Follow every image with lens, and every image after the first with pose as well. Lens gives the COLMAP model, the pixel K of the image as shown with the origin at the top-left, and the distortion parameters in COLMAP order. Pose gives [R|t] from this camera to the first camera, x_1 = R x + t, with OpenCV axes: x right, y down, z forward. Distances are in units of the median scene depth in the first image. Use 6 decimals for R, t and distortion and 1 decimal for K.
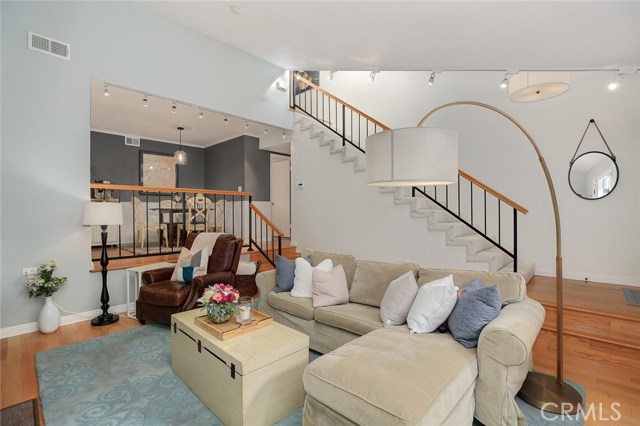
lens RADIAL K [[295.4, 0, 318.5], [0, 295.4, 212.6], [0, 0, 1]] dist [-0.004795, -0.000299]
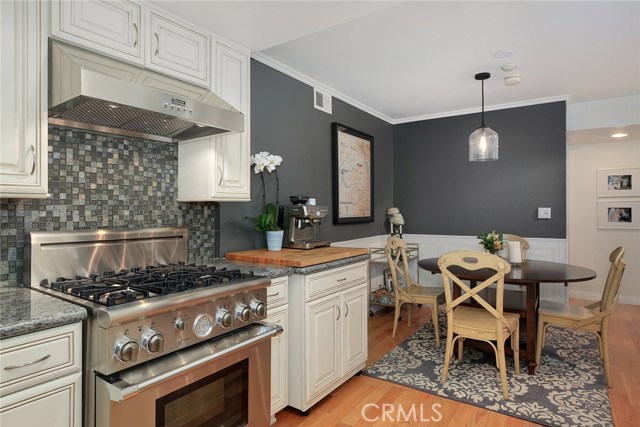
lens RADIAL K [[379.5, 0, 320.2], [0, 379.5, 207.5], [0, 0, 1]] dist [-0.001636, 0.004212]
pose [[0.985351, 0.002000, 0.170525, -0.830015], [0.000533, 0.999890, -0.014806, -0.091751], [-0.170536, 0.014680, 0.985242, 0.528193]]
